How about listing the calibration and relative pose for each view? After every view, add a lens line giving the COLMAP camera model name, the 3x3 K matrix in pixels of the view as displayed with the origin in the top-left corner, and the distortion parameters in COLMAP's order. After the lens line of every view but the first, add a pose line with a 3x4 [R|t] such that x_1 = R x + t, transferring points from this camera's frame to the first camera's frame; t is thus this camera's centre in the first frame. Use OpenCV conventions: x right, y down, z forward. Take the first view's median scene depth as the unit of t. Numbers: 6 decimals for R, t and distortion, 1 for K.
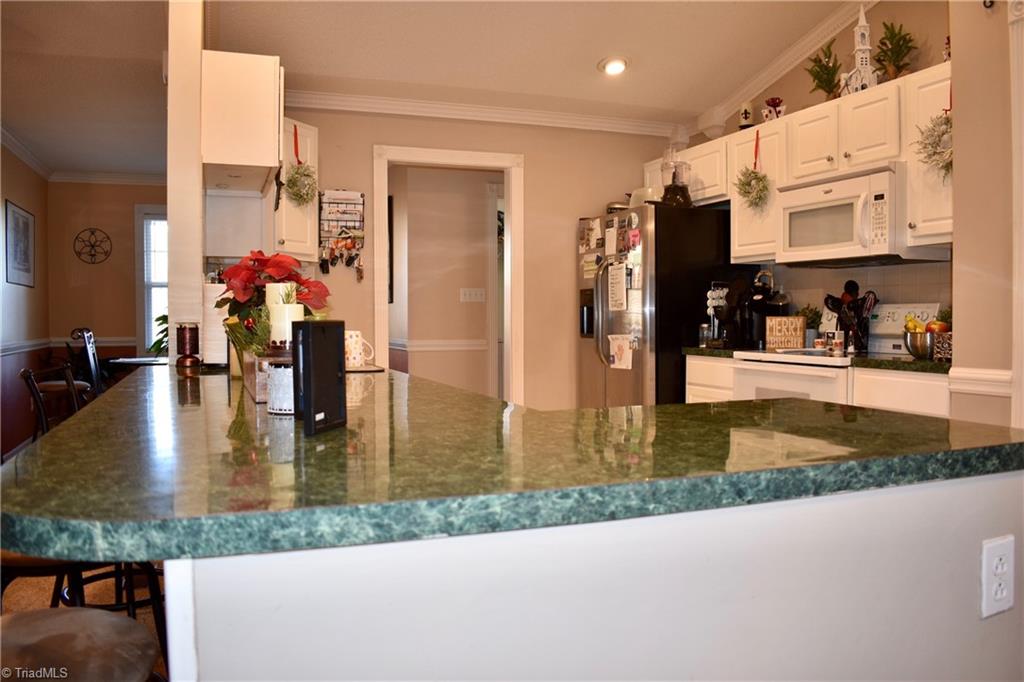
lens RADIAL K [[797.8, 0, 518.5], [0, 797.8, 343.9], [0, 0, 1]] dist [-0.096397, 0.014967]
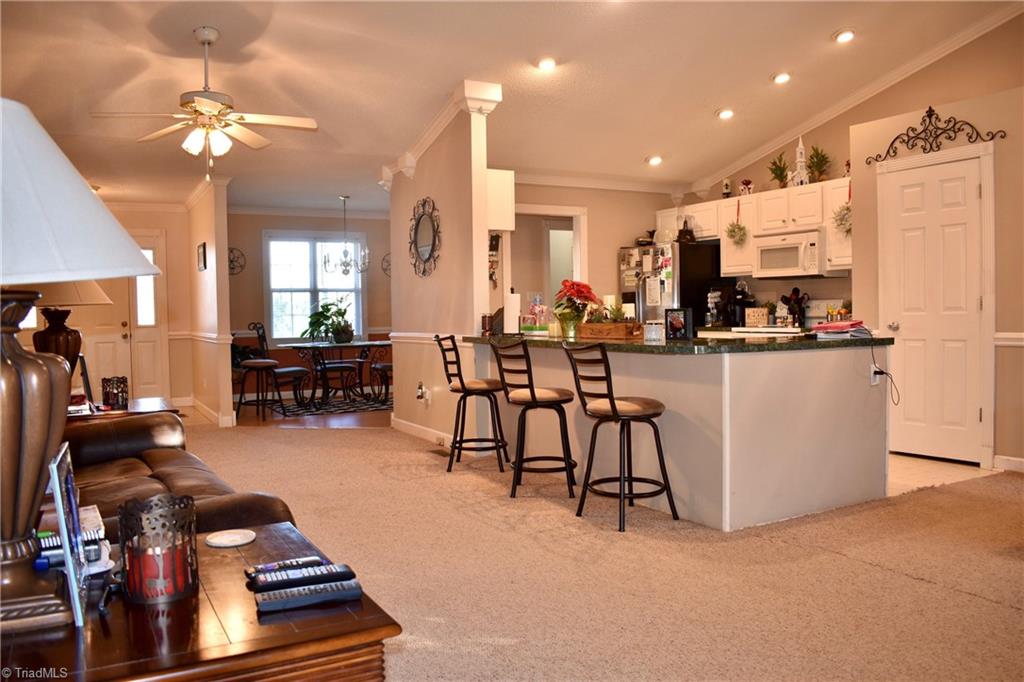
lens RADIAL K [[797.8, 0, 518.5], [0, 797.8, 343.9], [0, 0, 1]] dist [-0.096397, 0.014967]
pose [[0.991080, -0.017889, 0.132060, -0.411915], [0.017371, 0.999836, 0.005075, 0.026836], [-0.132129, -0.002736, 0.991229, -0.658578]]
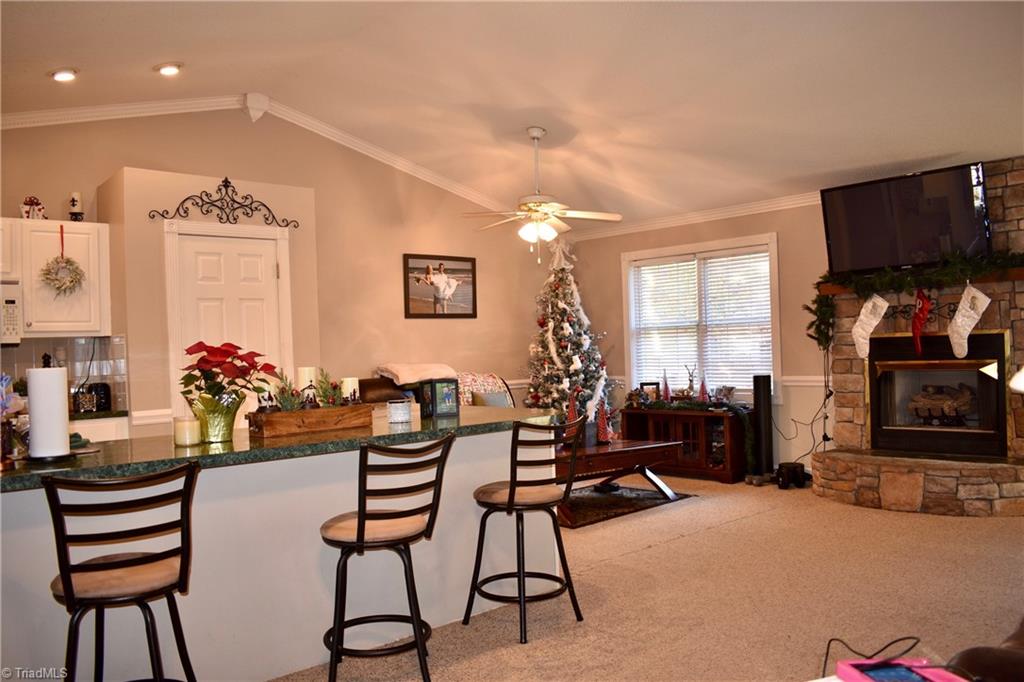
lens RADIAL K [[797.8, 0, 518.5], [0, 797.8, 343.9], [0, 0, 1]] dist [-0.096397, 0.014967]
pose [[-0.368979, 0.022044, 0.929176, -0.912966], [0.068321, 0.997657, 0.003461, -0.045234], [-0.926923, 0.064760, -0.369621, 0.535928]]
